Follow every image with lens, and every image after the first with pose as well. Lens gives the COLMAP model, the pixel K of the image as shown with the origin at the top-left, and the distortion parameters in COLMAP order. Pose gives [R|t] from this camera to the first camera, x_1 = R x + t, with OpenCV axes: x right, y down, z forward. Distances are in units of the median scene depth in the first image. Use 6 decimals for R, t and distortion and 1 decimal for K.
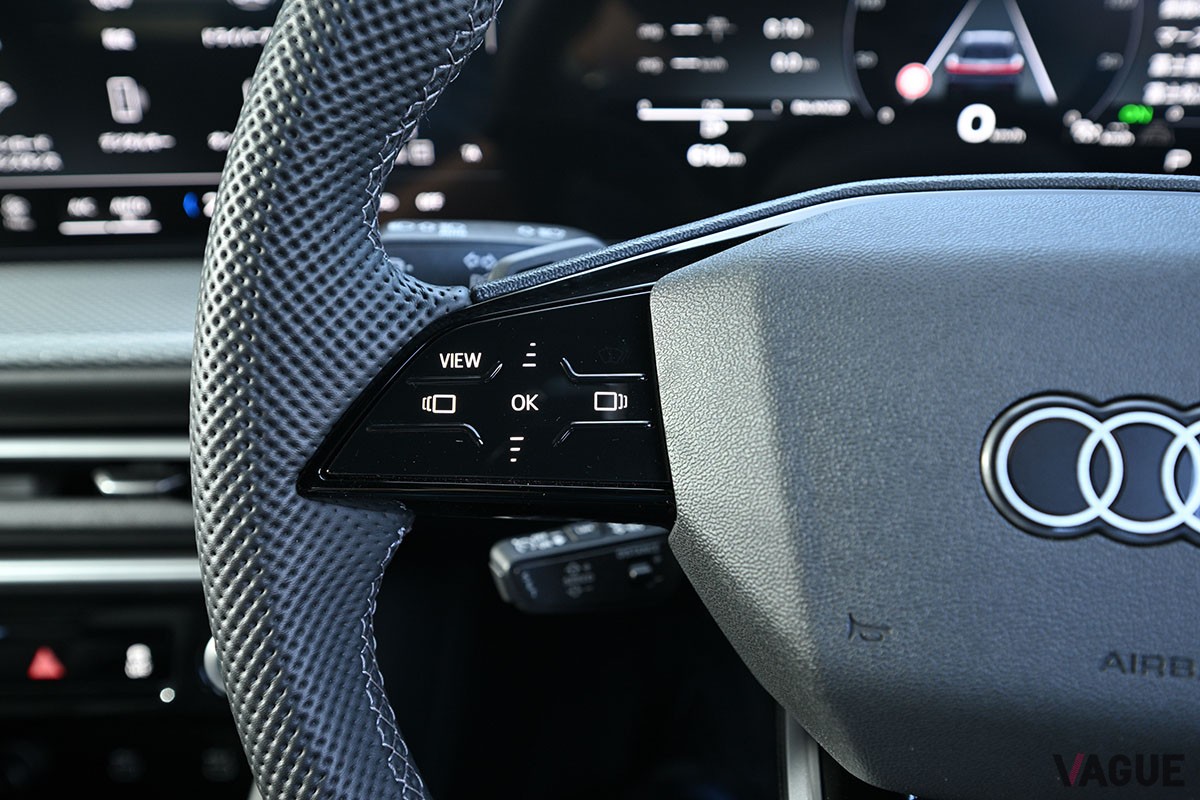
lens RADIAL K [[1043.0, 0, 604.0], [0, 1043.0, 404.5], [0, 0, 1]] dist [-0.000178, 0.003446]
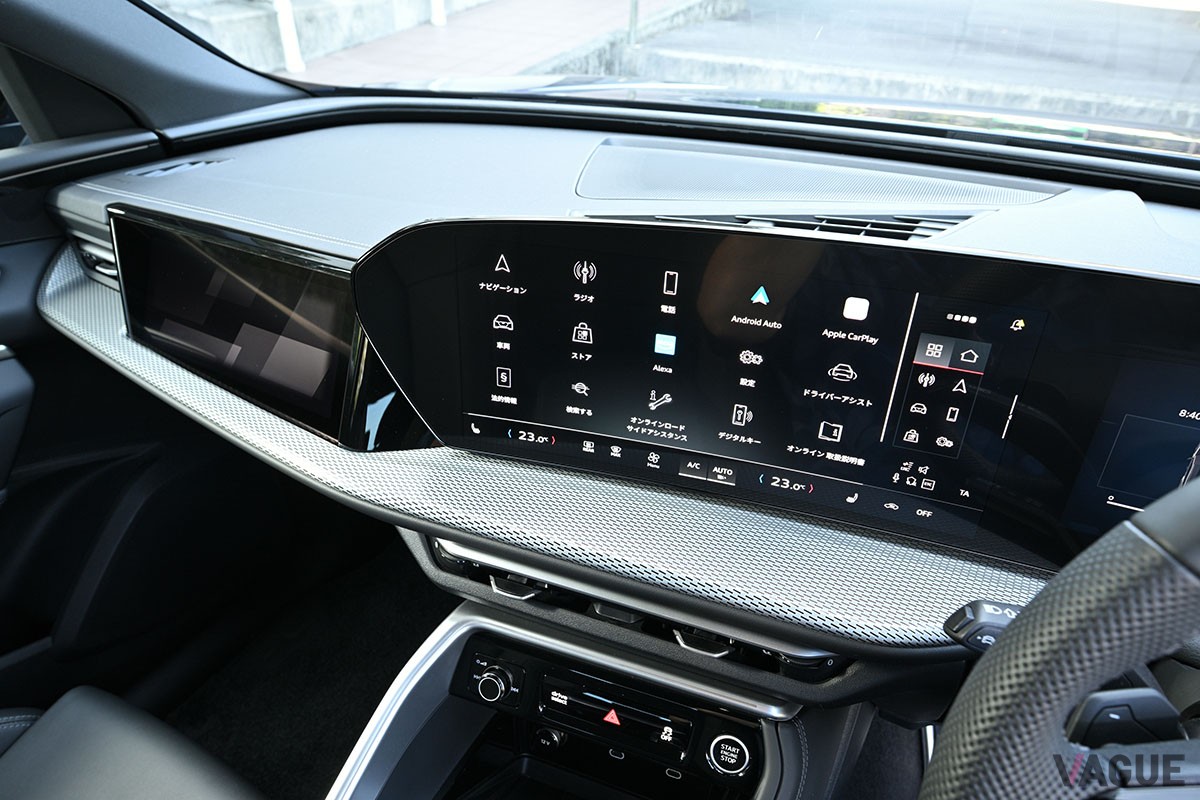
lens RADIAL K [[755.9, 0, 600.6], [0, 755.9, 400.5], [0, 0, 1]] dist [0.003569, -0.004662]
pose [[0.940324, 0.195402, -0.278583, -0.361809], [-0.180034, 0.980403, 0.079984, -0.387489], [0.288752, -0.025056, 0.957076, -0.167454]]
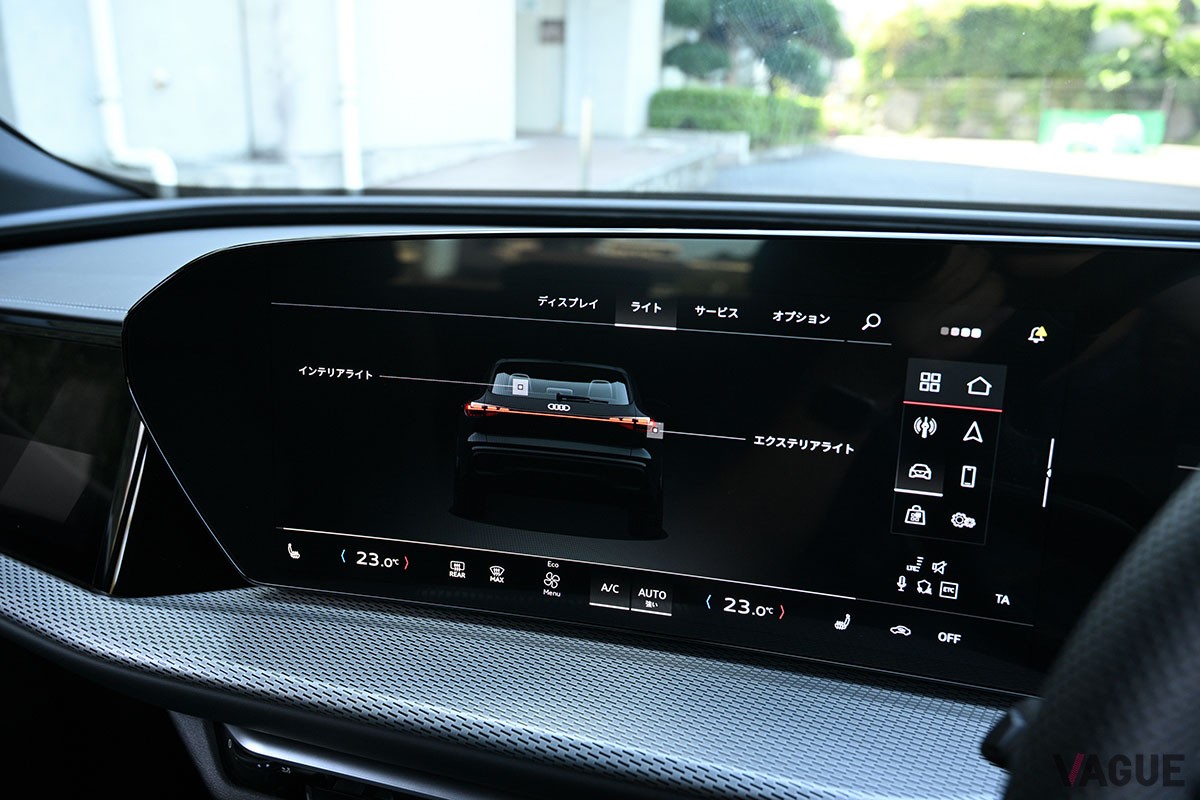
lens RADIAL K [[969.7, 0, 592.9], [0, 969.7, 397.8], [0, 0, 1]] dist [-0.001052, 0.006200]
pose [[0.954052, 0.101146, -0.282054, -0.276754], [-0.159040, 0.968704, -0.190575, -0.203594], [0.253951, 0.226677, 0.940280, 0.000090]]
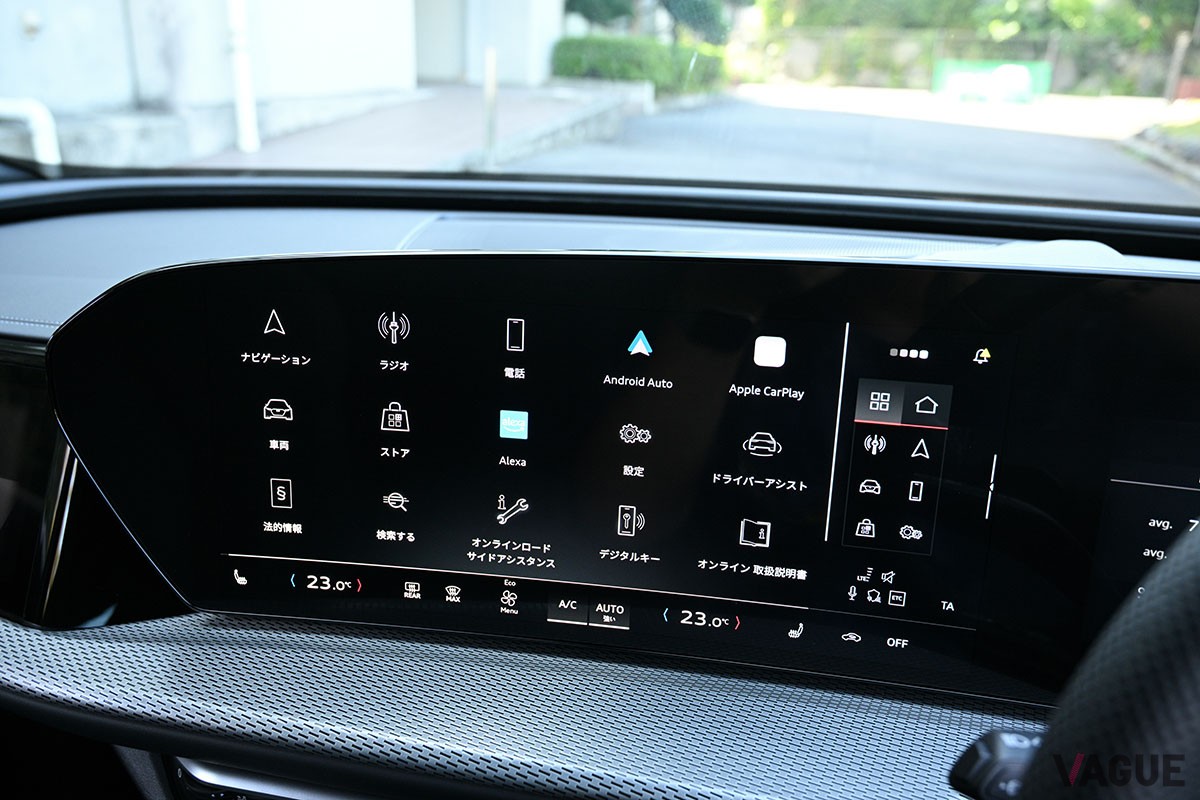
lens RADIAL K [[969.7, 0, 592.9], [0, 969.7, 394.7], [0, 0, 1]] dist [-0.001052, 0.006200]
pose [[0.978257, 0.089621, -0.187035, -0.332703], [-0.119791, 0.980339, -0.156800, -0.271934], [0.169305, 0.175796, 0.969759, -0.024318]]
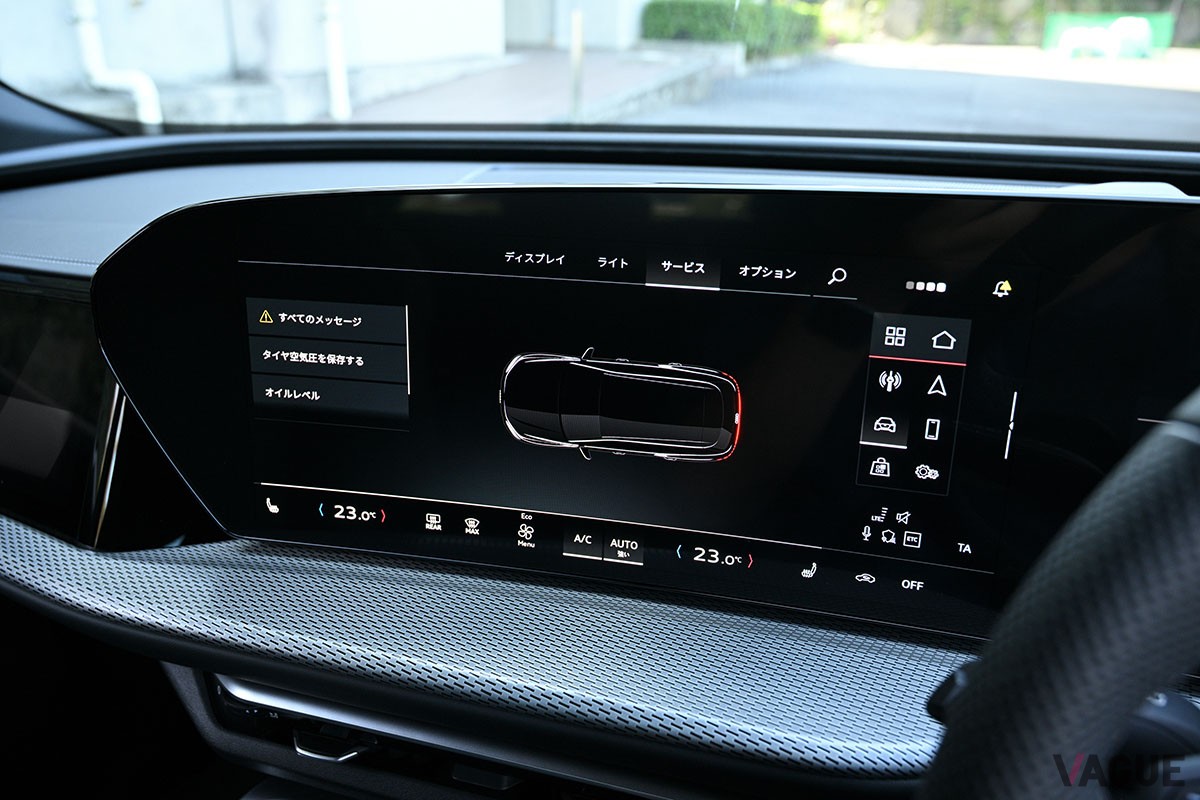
lens RADIAL K [[969.7, 0, 591.0], [0, 969.7, 399.2], [0, 0, 1]] dist [-0.001052, 0.006200]
pose [[0.955747, 0.110028, -0.272839, -0.249700], [-0.144137, 0.983620, -0.108242, -0.246176], [0.256460, 0.142778, 0.955951, -0.003138]]
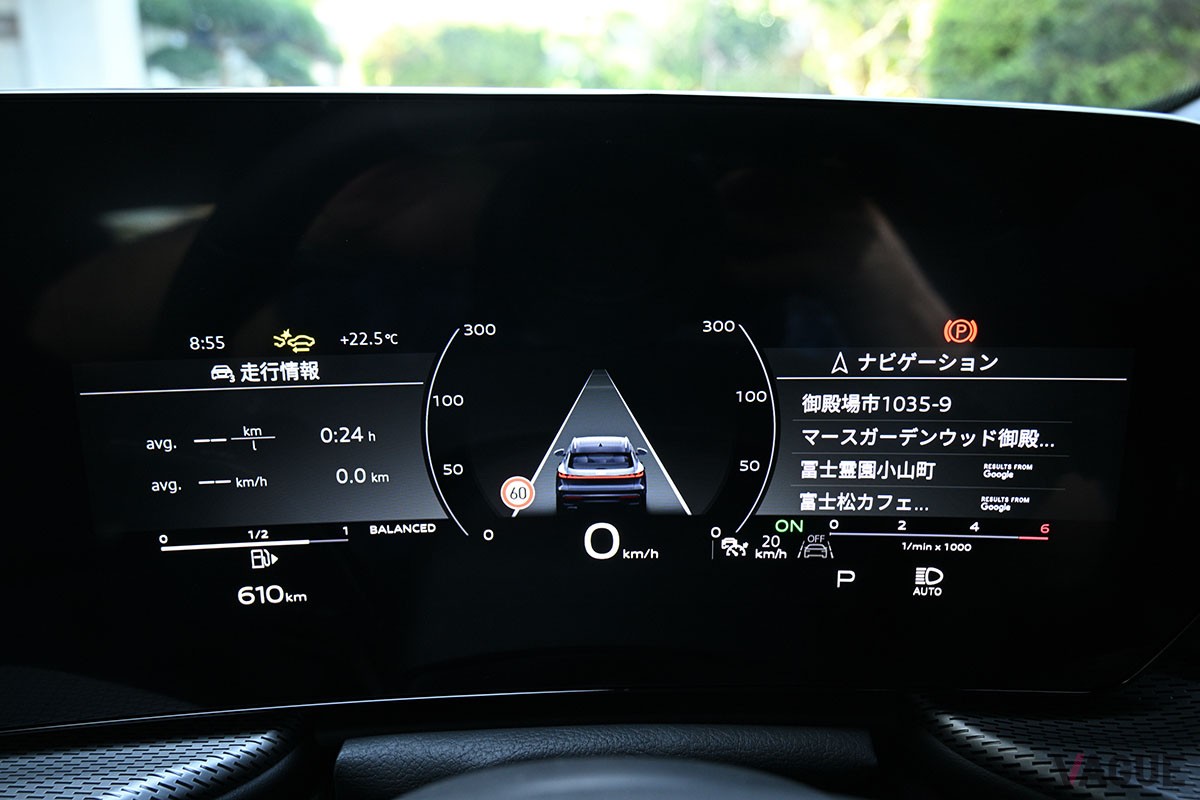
lens RADIAL K [[862.3, 0, 597.4], [0, 862.3, 388.6], [0, 0, 1]] dist [0.005228, 0.003653]
pose [[0.980000, -0.045371, 0.193758, 0.234689], [0.083262, 0.977826, -0.192154, -0.258293], [-0.180744, 0.204444, 0.962047, 0.355106]]
